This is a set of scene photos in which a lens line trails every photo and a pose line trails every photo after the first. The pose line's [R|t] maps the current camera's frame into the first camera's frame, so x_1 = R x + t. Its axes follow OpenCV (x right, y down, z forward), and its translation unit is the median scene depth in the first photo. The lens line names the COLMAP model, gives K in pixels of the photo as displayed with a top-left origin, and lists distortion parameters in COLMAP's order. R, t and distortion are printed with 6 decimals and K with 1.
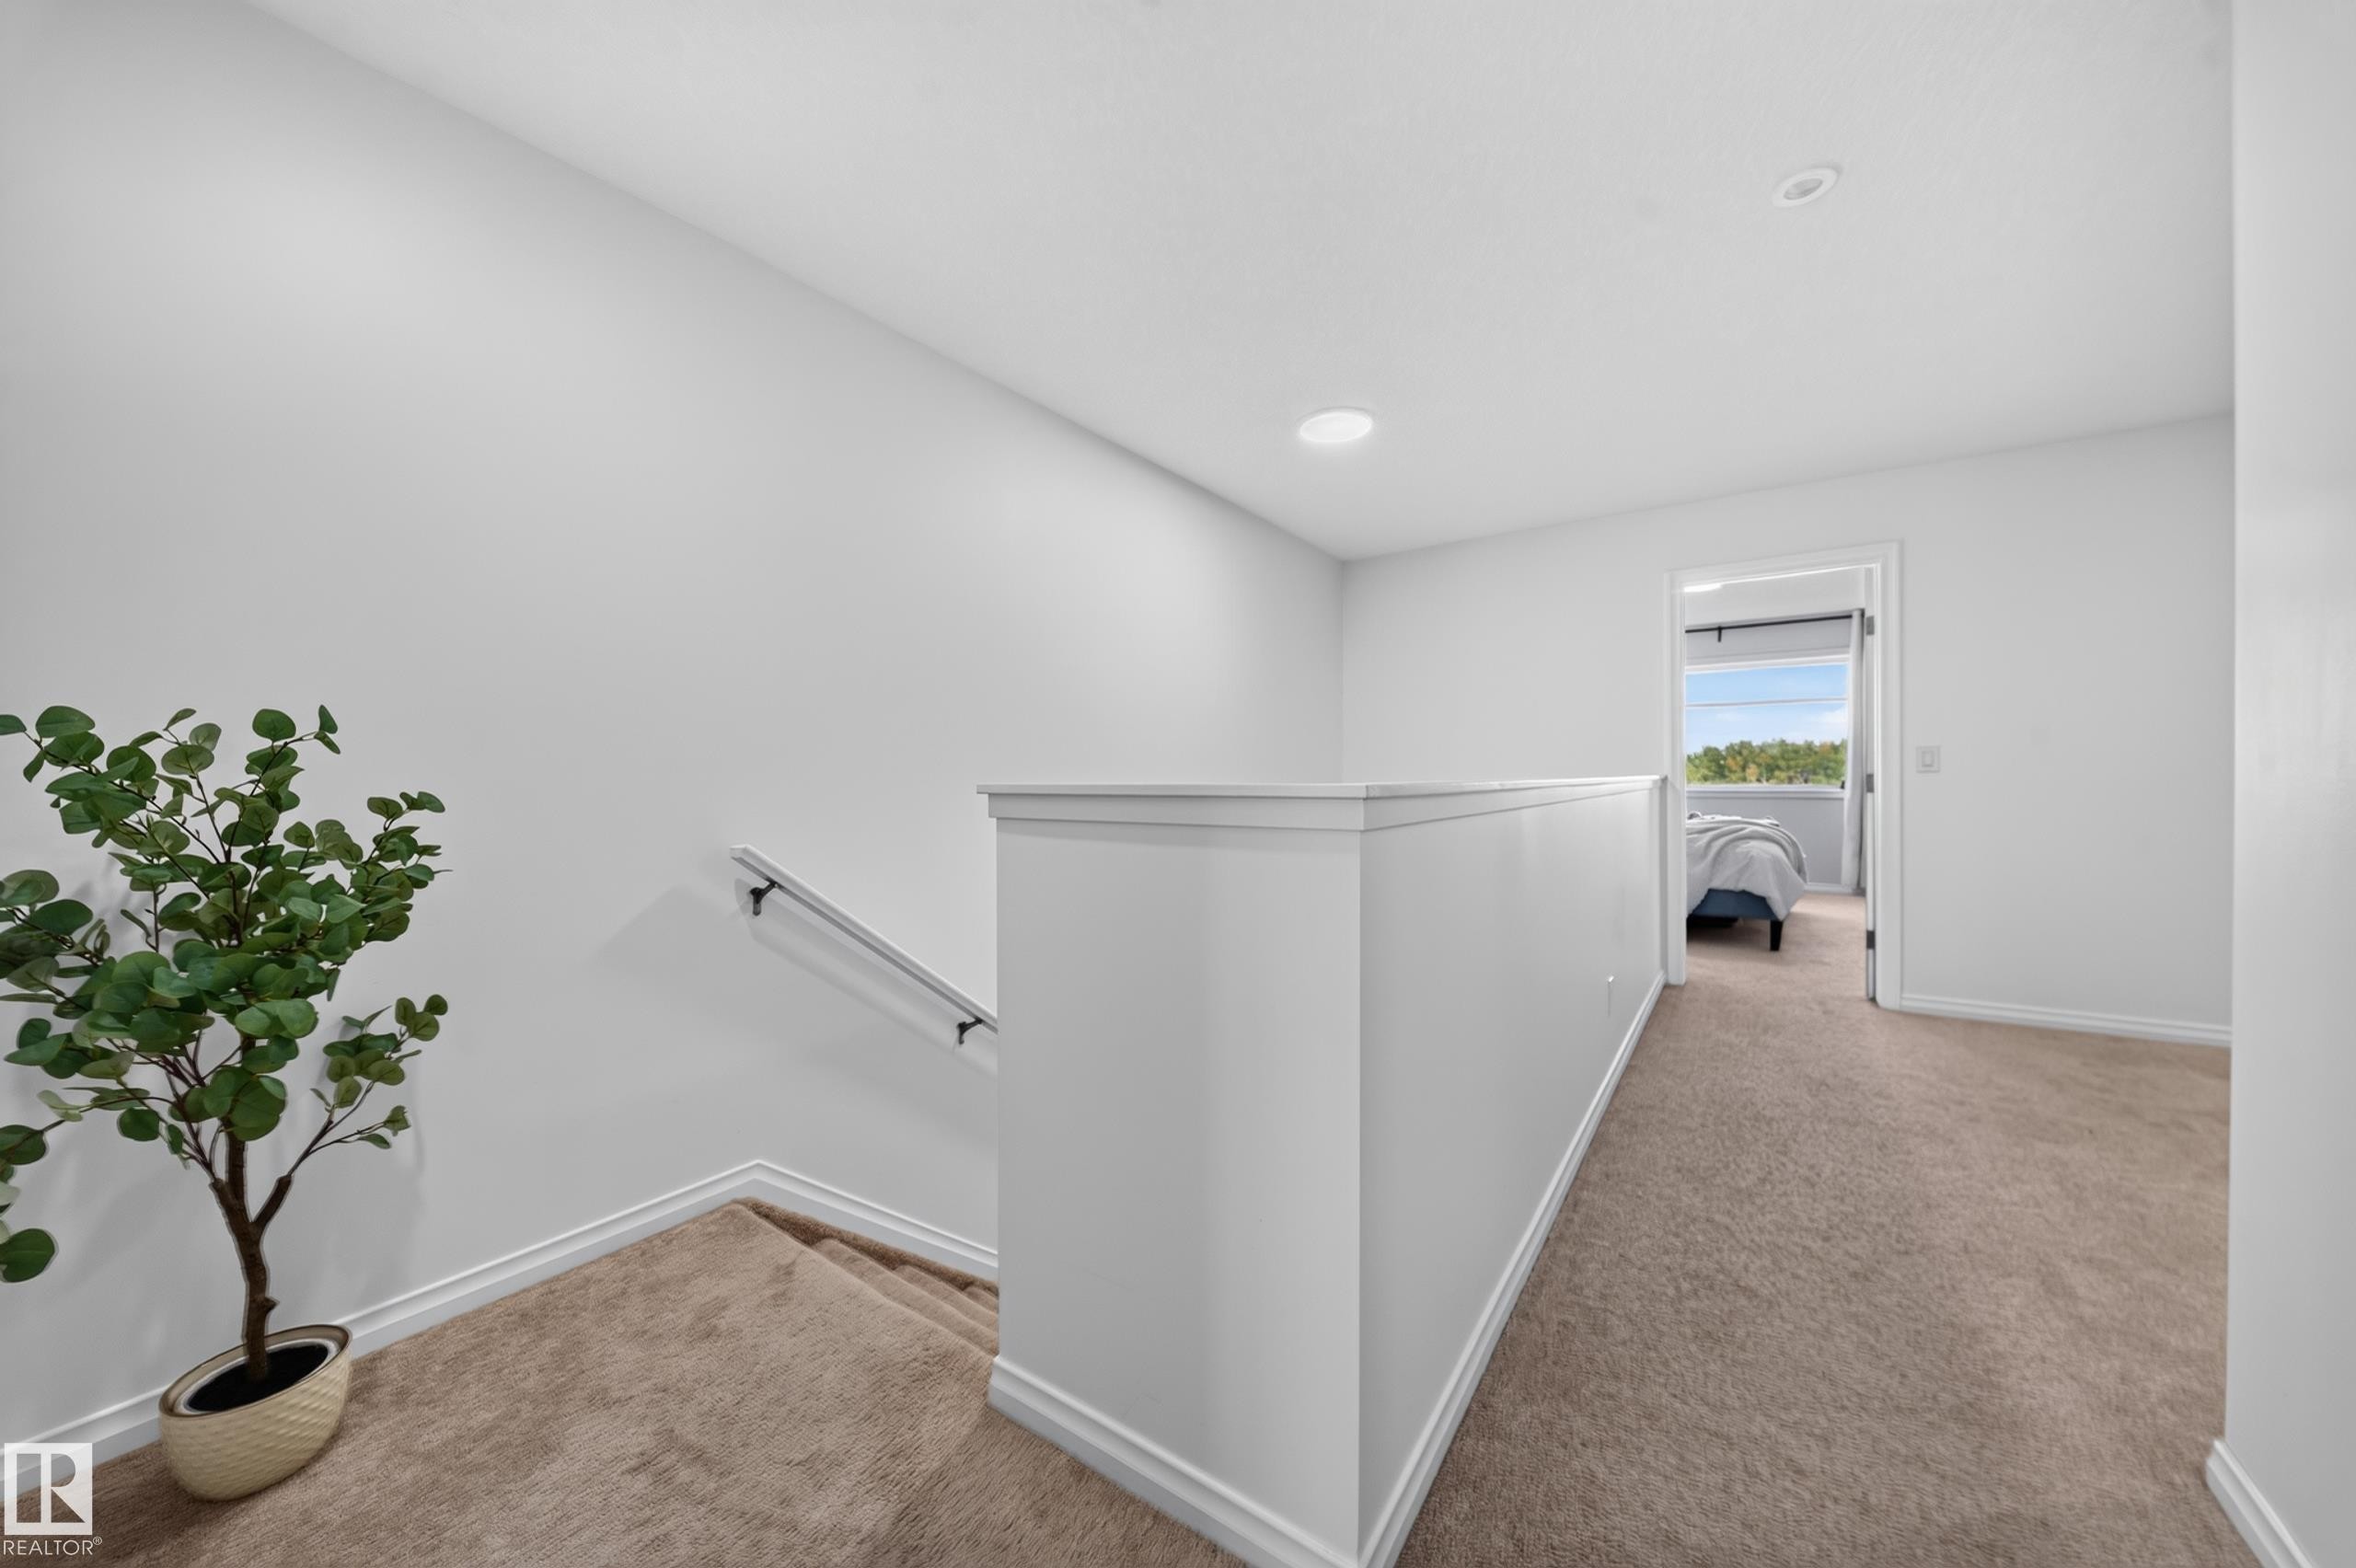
lens RADIAL K [[833.3, 0, 1170.3], [0, 833.3, 785.2], [0, 0, 1]] dist [0.000356, -0.003712]
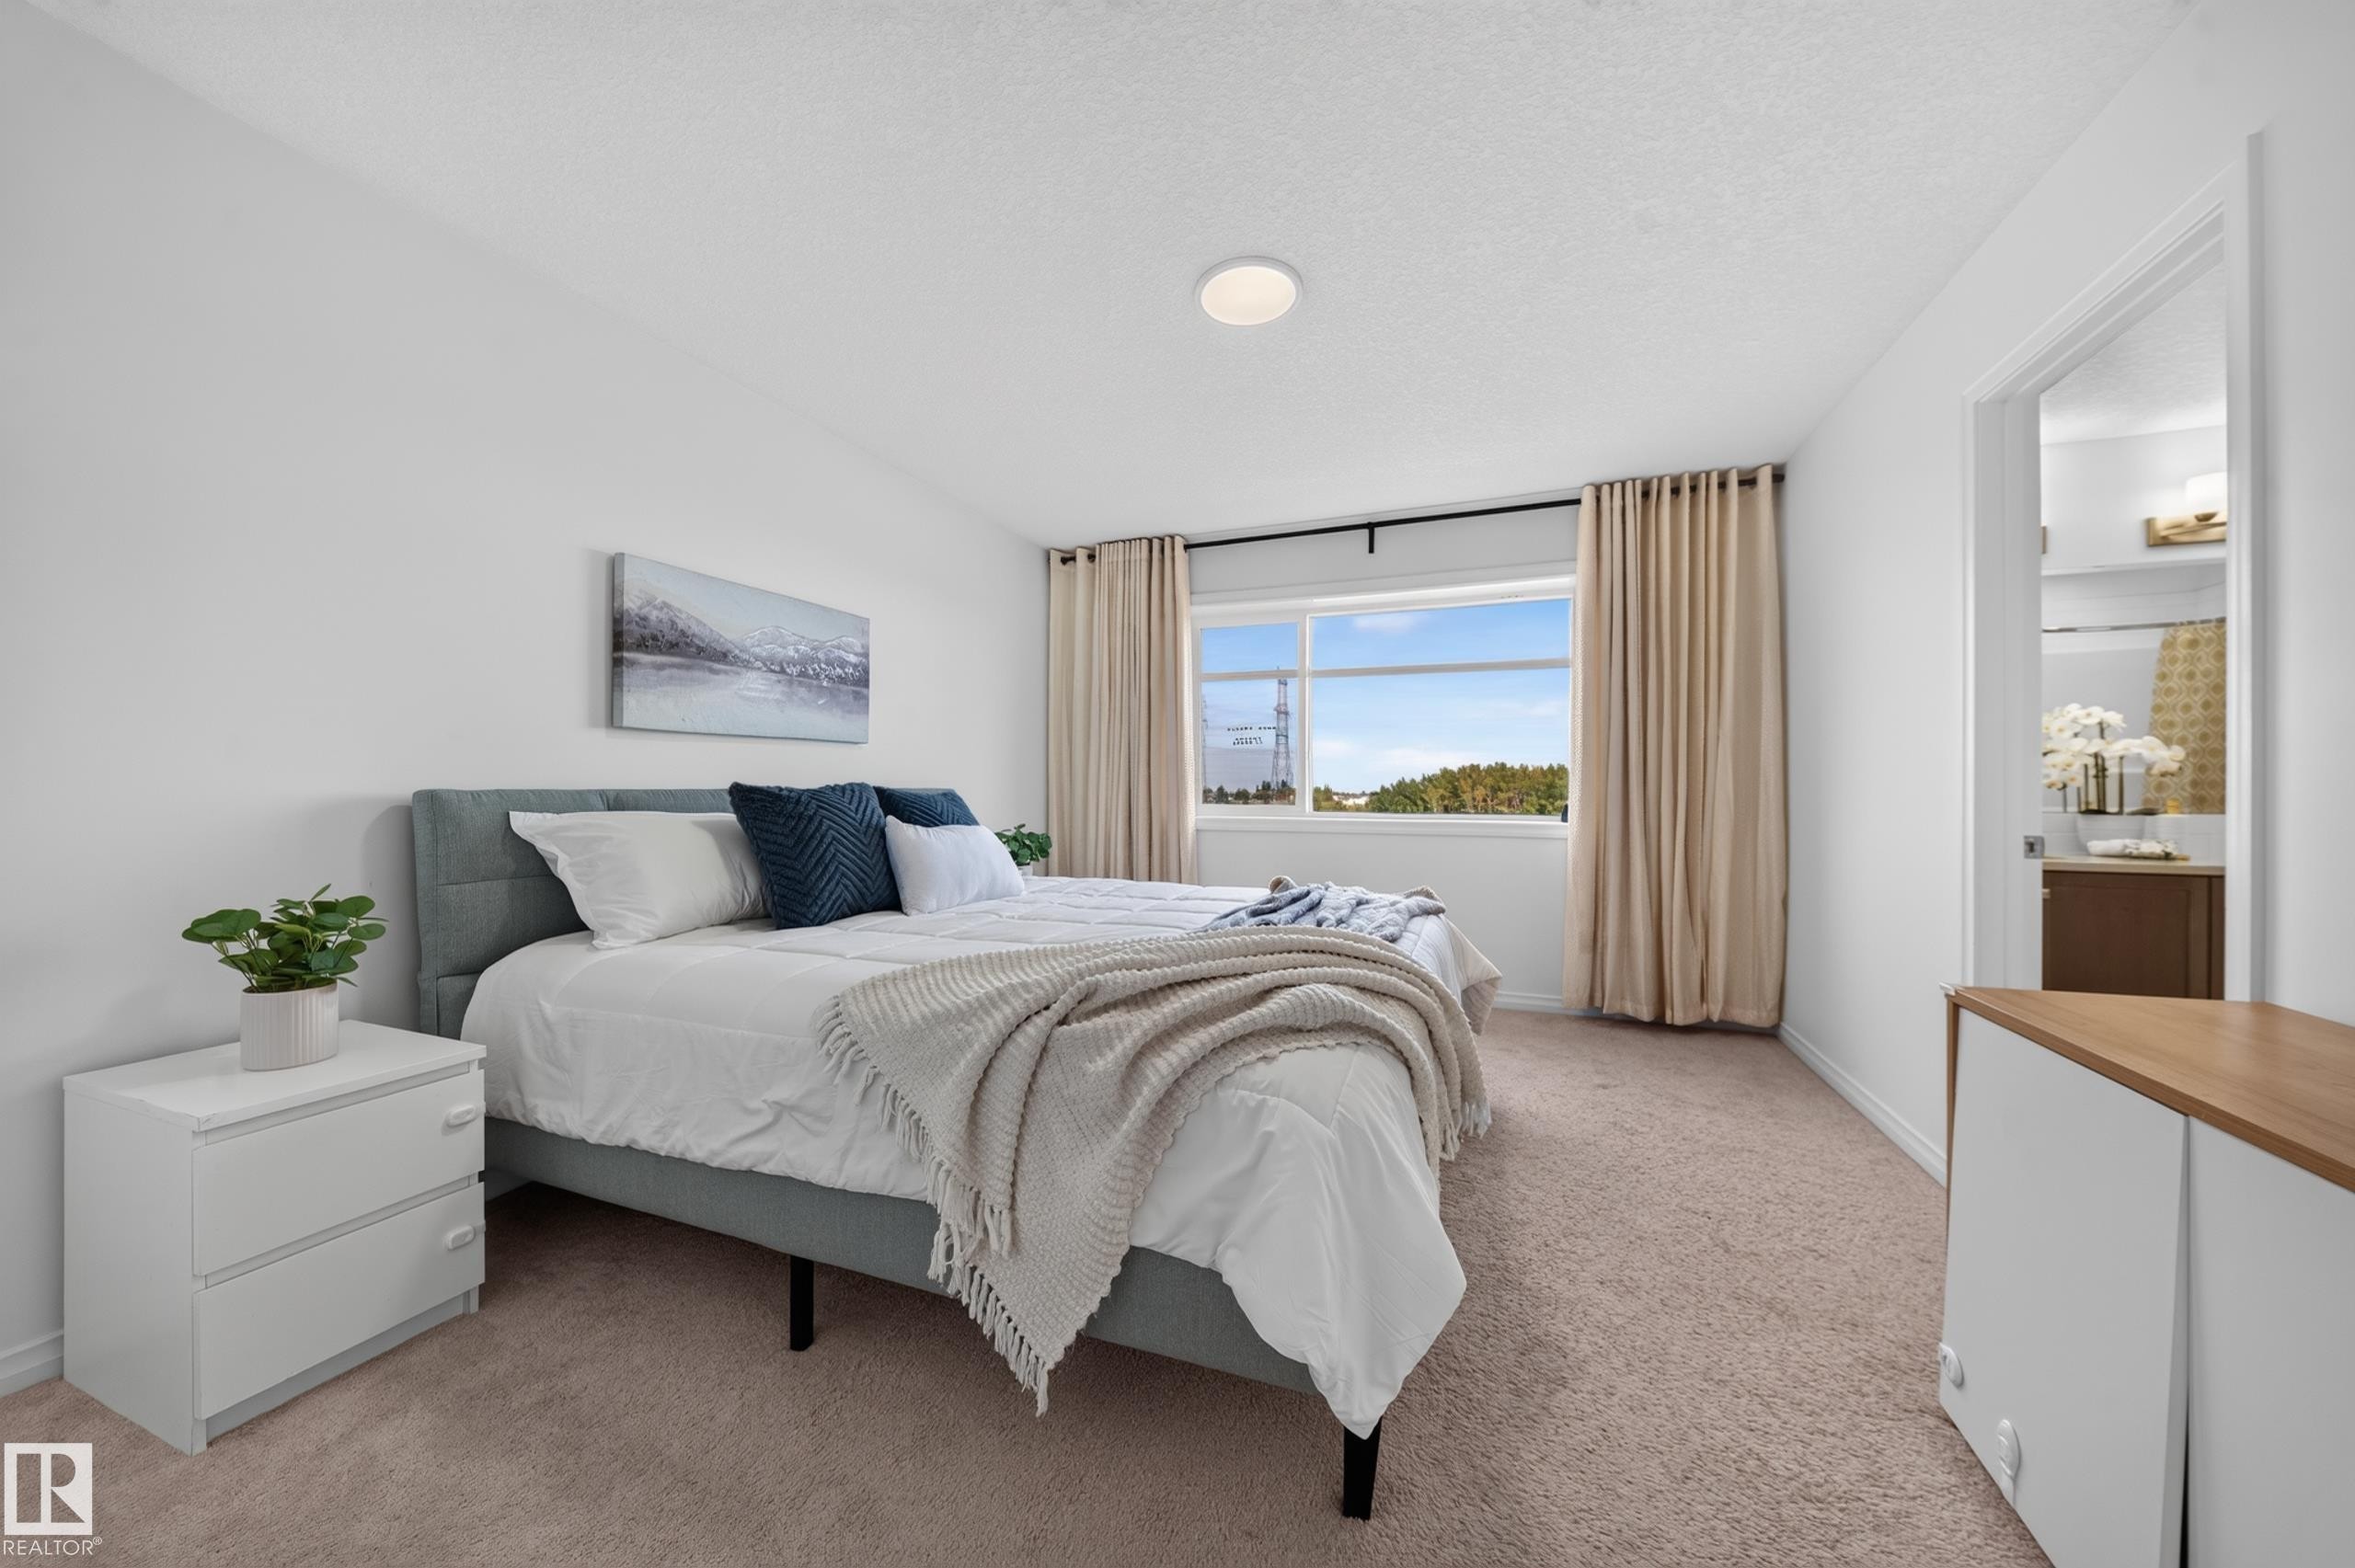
lens RADIAL K [[817.7, 0, 1170.5], [0, 817.7, 802.6], [0, 0, 1]] dist [0.001359, -0.003596]
pose [[0.969759, 0.006280, 0.243986, 0.430432], [-0.006939, 0.999974, 0.001845, -0.006560], [-0.243968, -0.003482, 0.969777, 0.546093]]
